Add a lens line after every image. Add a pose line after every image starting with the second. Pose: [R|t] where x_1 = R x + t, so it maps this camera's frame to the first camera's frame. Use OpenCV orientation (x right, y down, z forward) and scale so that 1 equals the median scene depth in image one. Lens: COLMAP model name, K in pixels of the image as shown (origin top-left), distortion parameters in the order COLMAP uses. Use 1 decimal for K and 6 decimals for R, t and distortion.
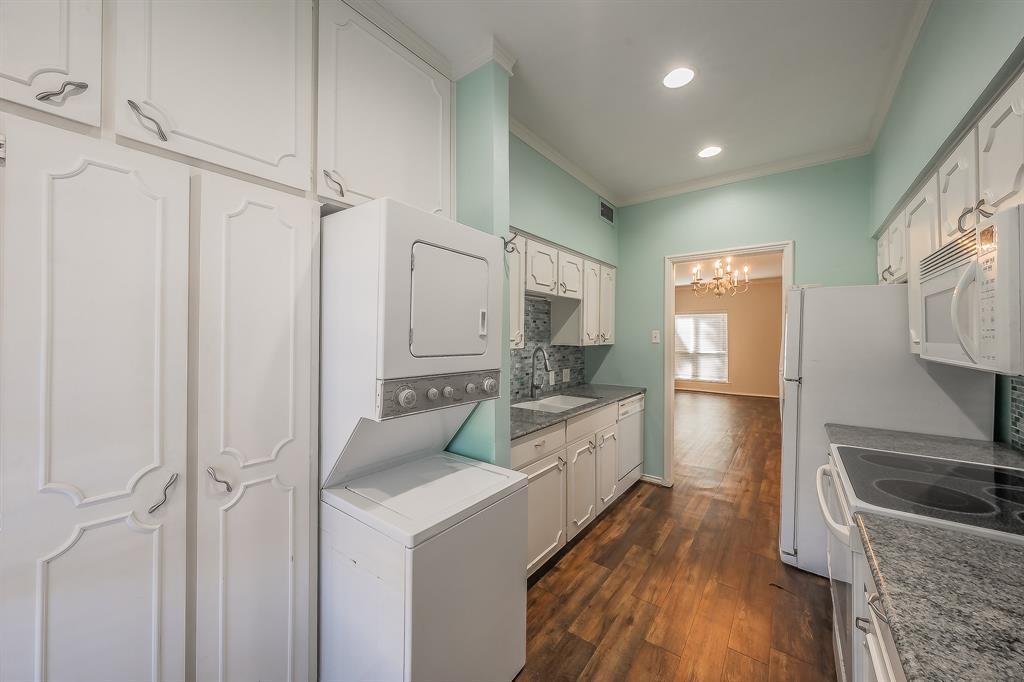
lens RADIAL K [[368.8, 0, 513.6], [0, 368.8, 337.0], [0, 0, 1]] dist [0.001183, 0.000069]
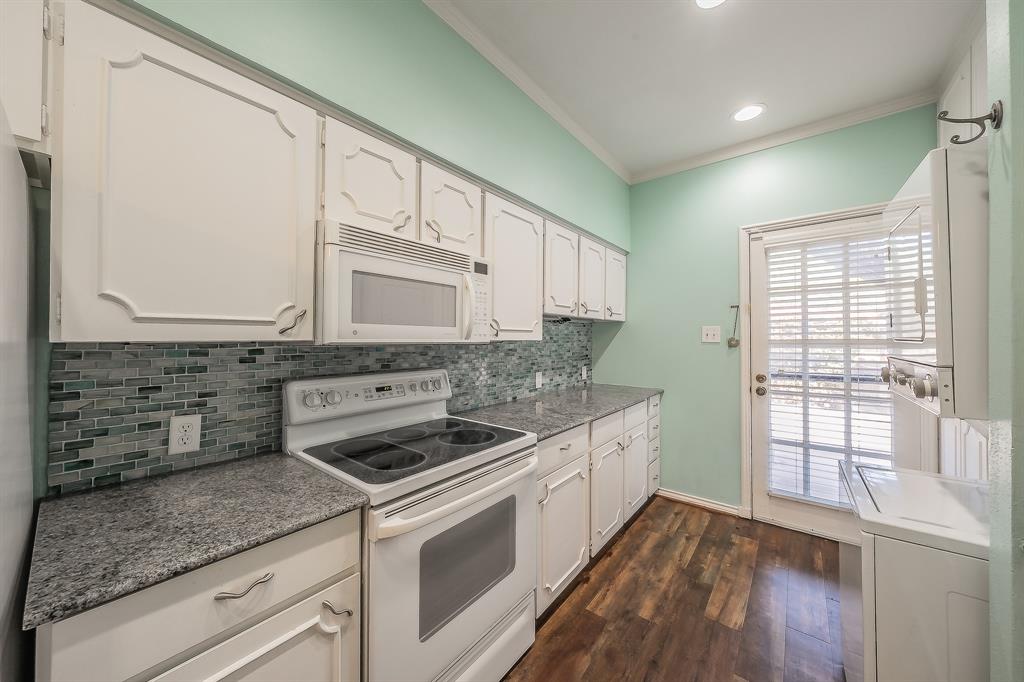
lens RADIAL K [[357.5, 0, 511.3], [0, 357.5, 336.3], [0, 0, 1]] dist [-0.000567, -0.000151]
pose [[-0.999457, -0.003889, 0.032717, 0.306461], [-0.004151, 0.999960, -0.007948, 0.021140], [-0.032685, -0.008079, -0.999433, 0.769320]]
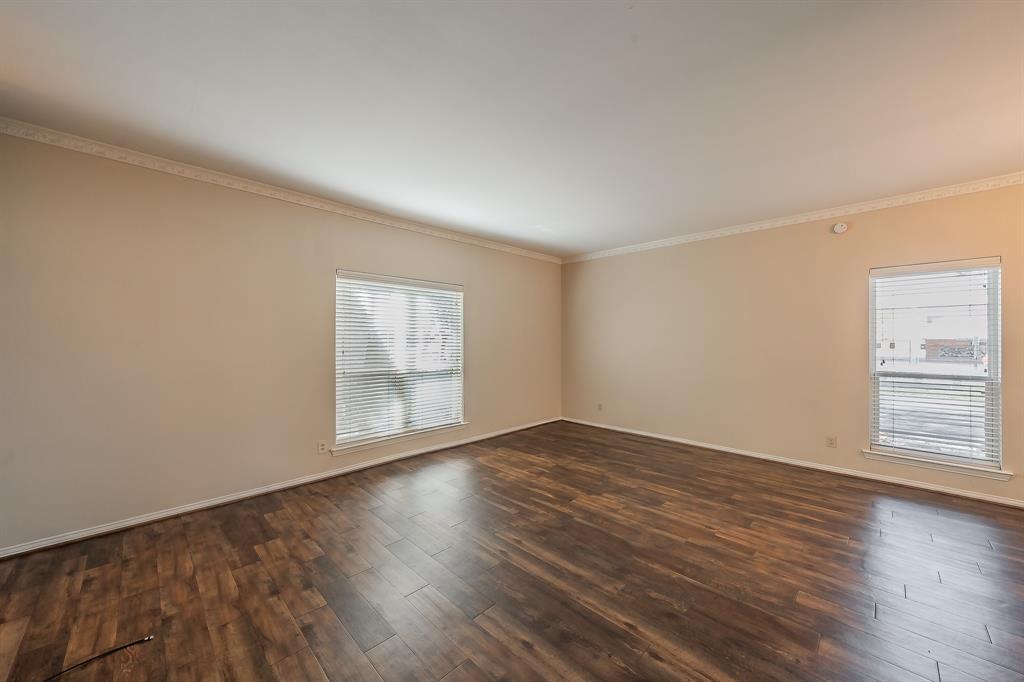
lens RADIAL K [[377.3, 0, 506.1], [0, 377.3, 338.1], [0, 0, 1]] dist [-0.000931, 0.000012]
pose [[0.141743, -0.000241, 0.989903, 0.135136], [-0.001544, 0.999999, 0.000465, 0.002823], [-0.989902, -0.001594, 0.141743, 2.315659]]
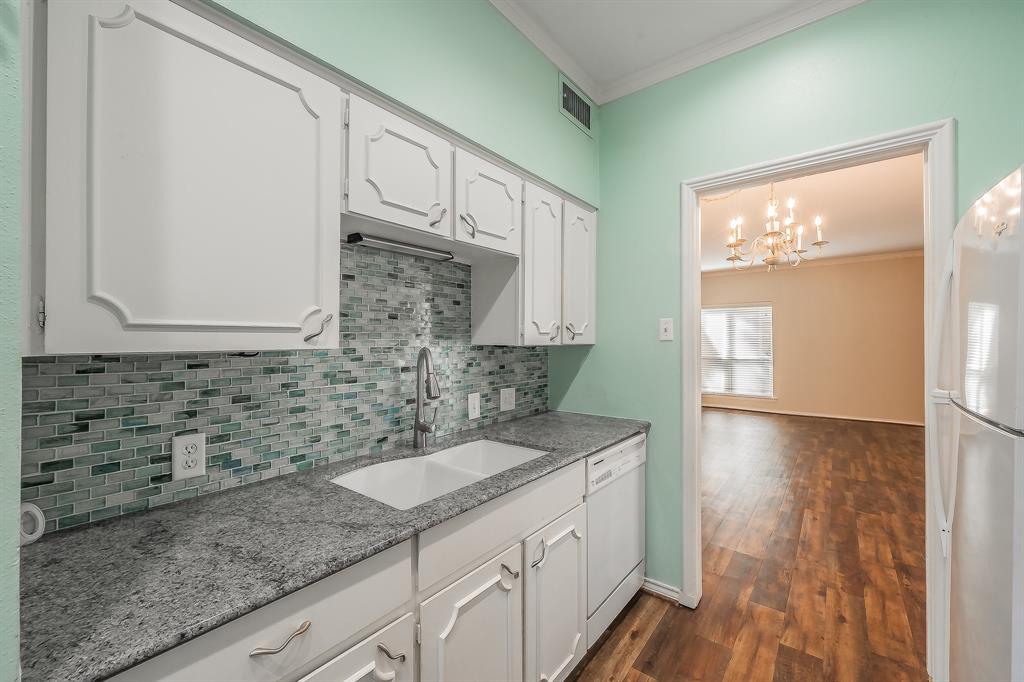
lens RADIAL K [[414.2, 0, 510.8], [0, 414.2, 338.3], [0, 0, 1]] dist [-0.001350, 0.000117]
pose [[0.999784, -0.004660, -0.020273, 0.170183], [0.004501, 0.999959, -0.007908, 0.016846], [0.020309, 0.007815, 0.999763, 0.387442]]
